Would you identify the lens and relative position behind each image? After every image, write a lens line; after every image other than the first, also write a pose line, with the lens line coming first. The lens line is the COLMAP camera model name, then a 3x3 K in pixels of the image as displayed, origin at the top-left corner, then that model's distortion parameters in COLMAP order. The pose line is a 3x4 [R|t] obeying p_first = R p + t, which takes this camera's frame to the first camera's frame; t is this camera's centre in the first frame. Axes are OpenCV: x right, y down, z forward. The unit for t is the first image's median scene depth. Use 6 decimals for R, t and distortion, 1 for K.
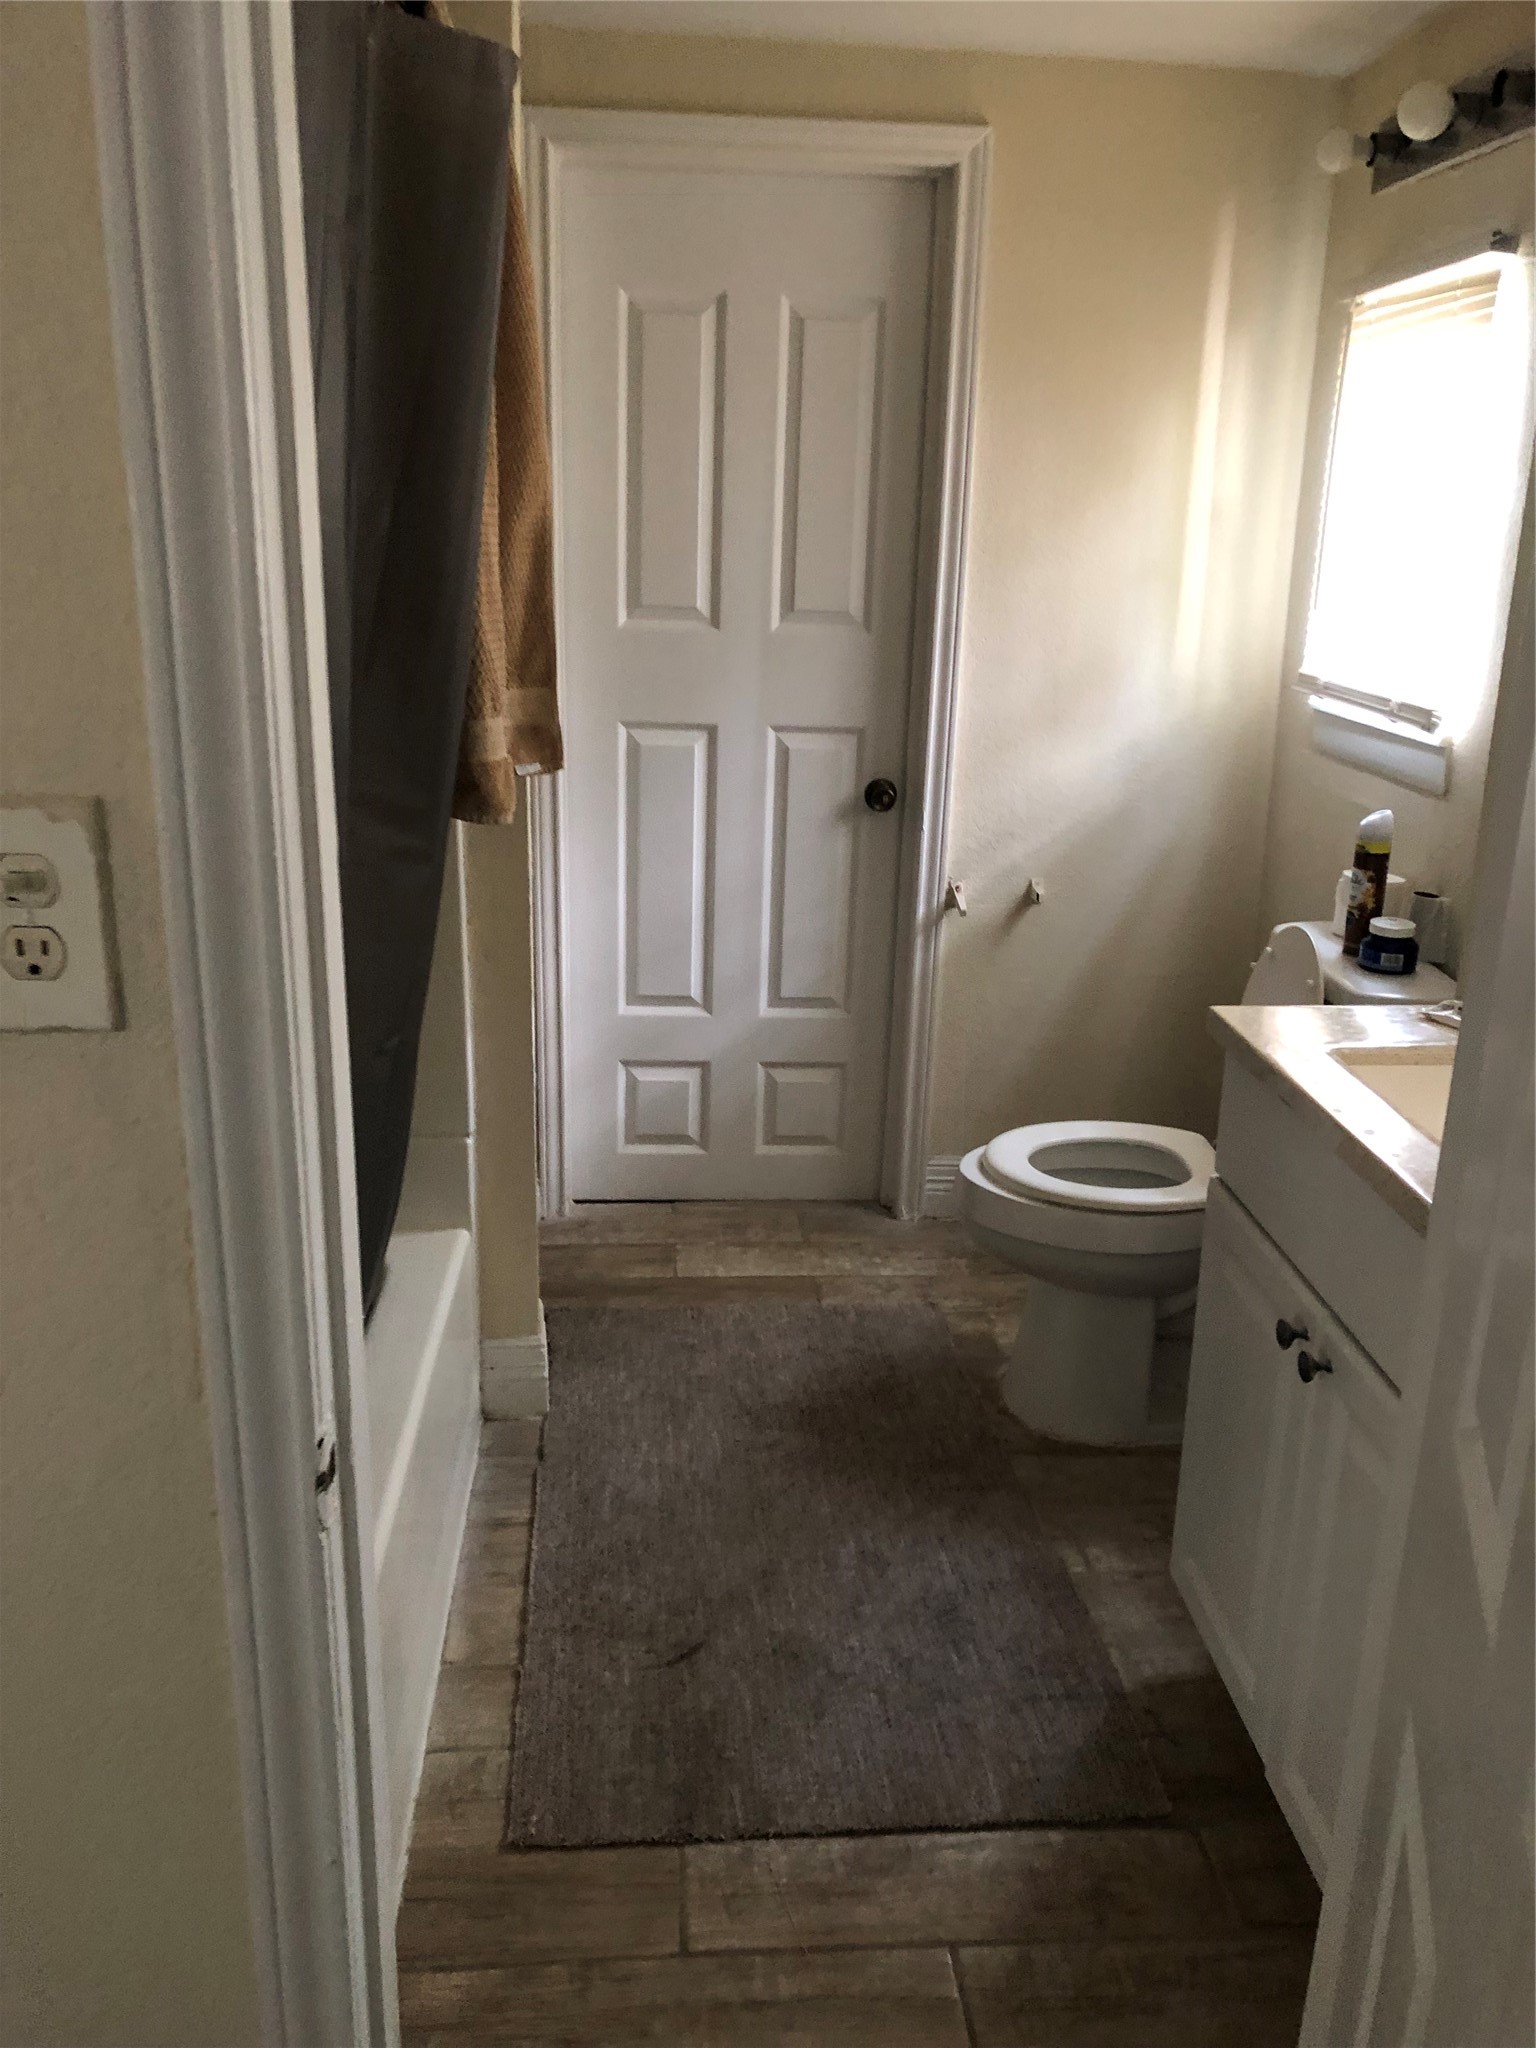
lens RADIAL K [[1670.8, 0, 769.1], [0, 1670.8, 1031.1], [0, 0, 1]] dist [0.057231, -0.066762]
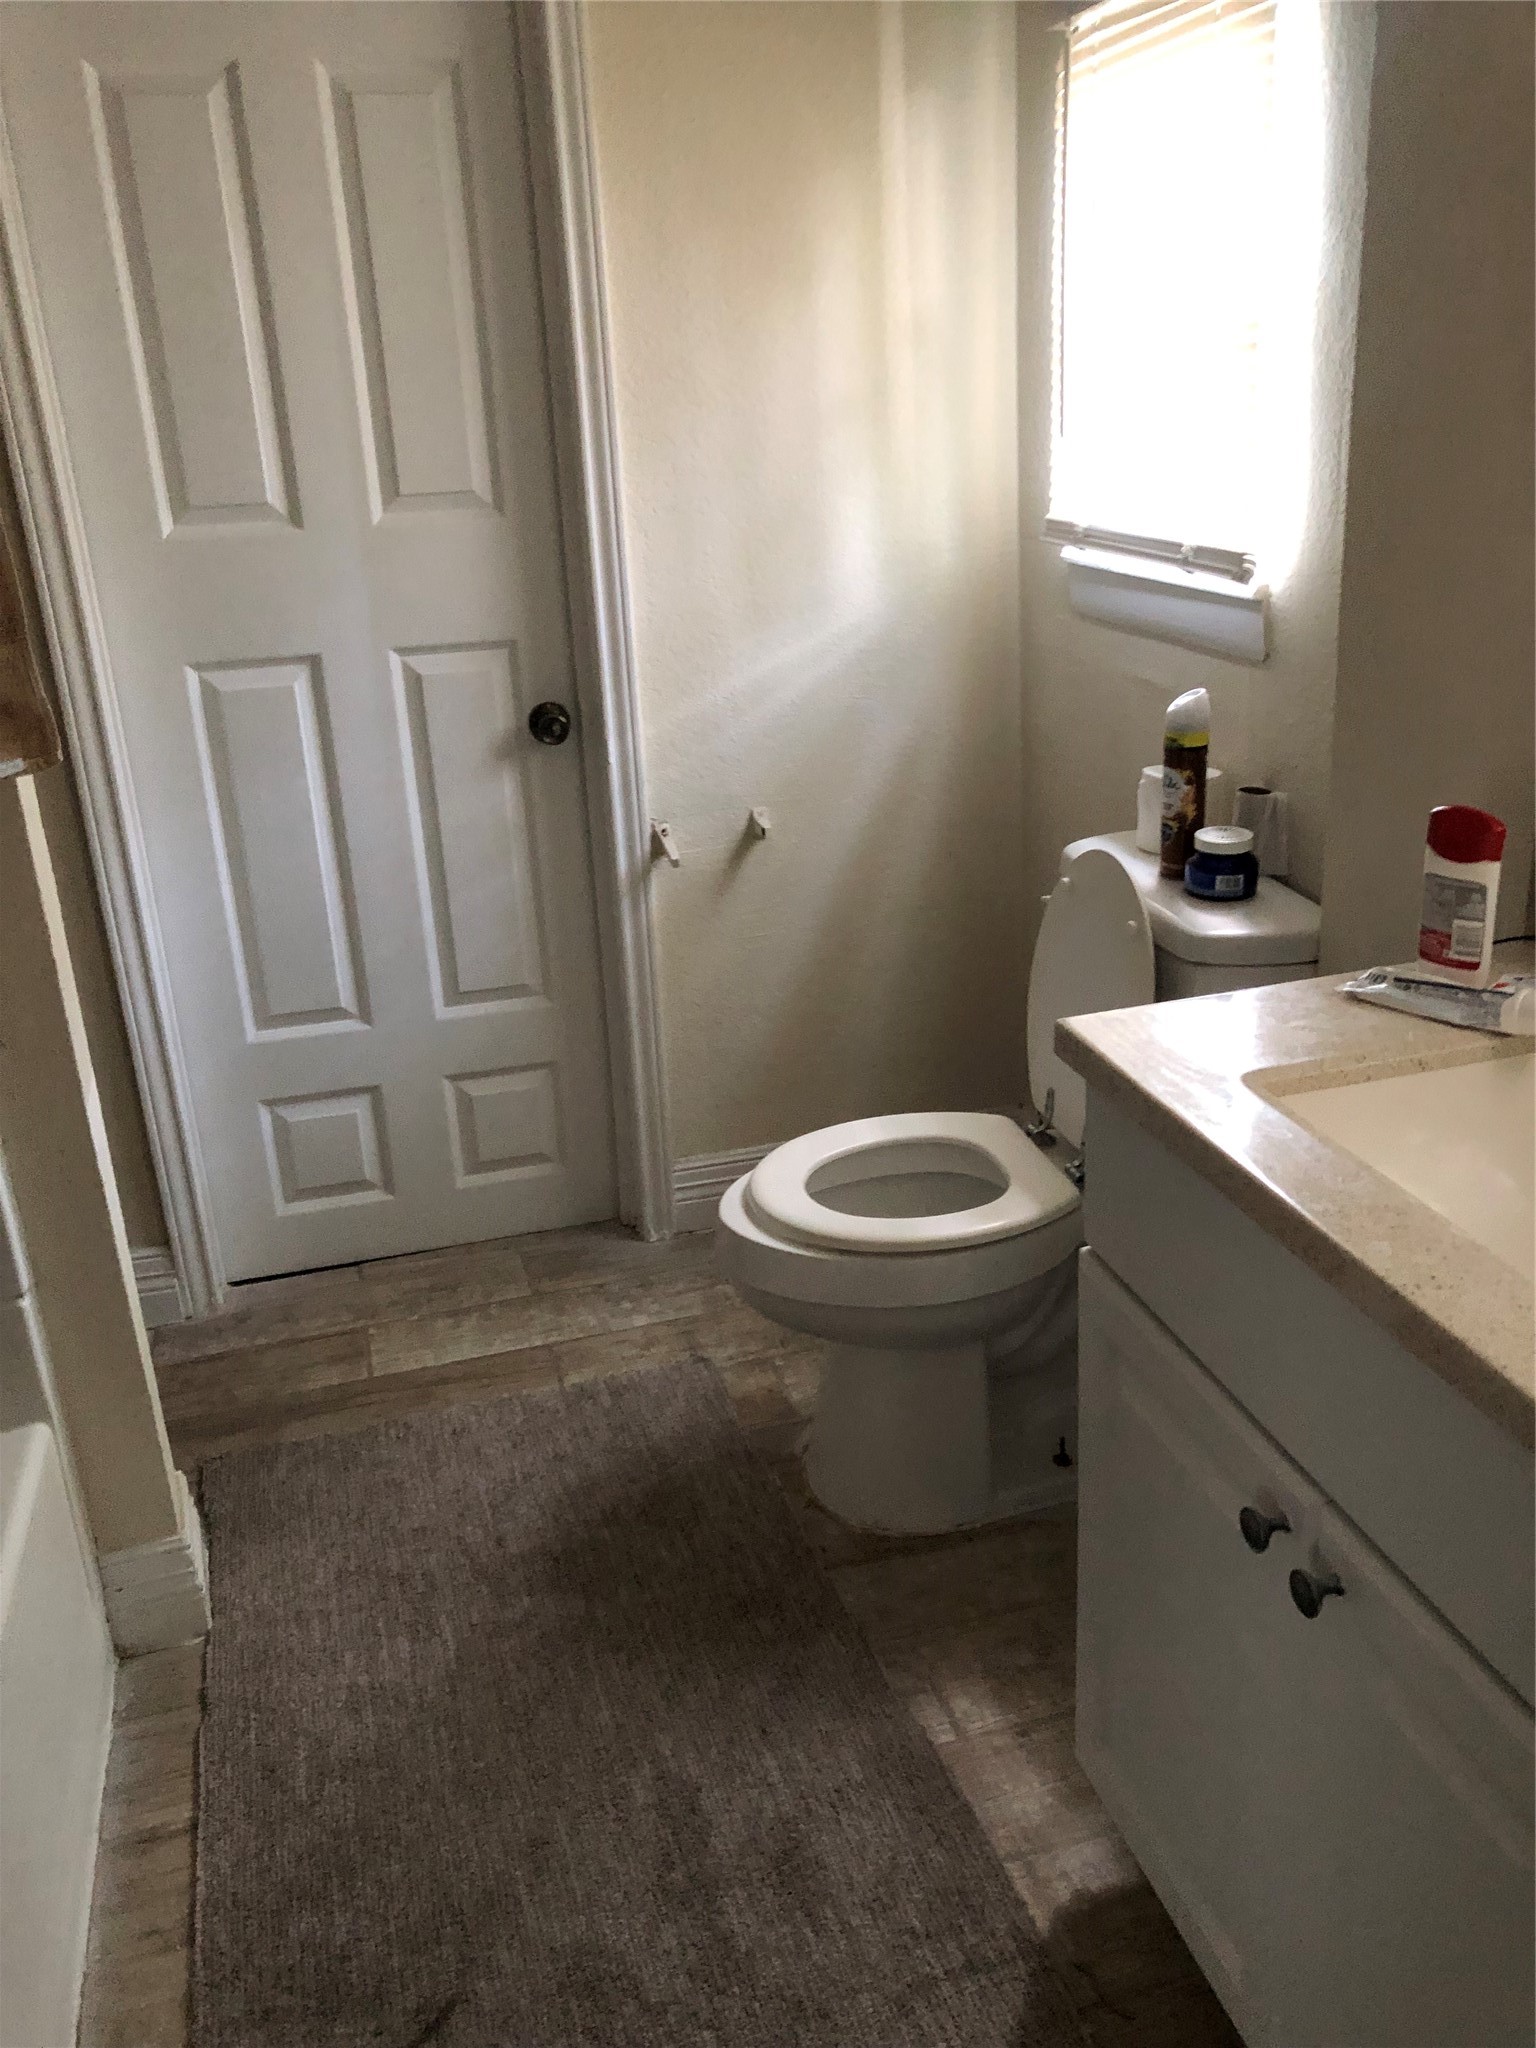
lens RADIAL K [[1670.8, 0, 778.1], [0, 1670.8, 1018.5], [0, 0, 1]] dist [0.057231, -0.066762]
pose [[0.975769, -0.140682, 0.167581, 0.024616], [0.129733, 0.988736, 0.074640, -0.059742], [-0.176194, -0.051091, 0.983029, 0.246399]]
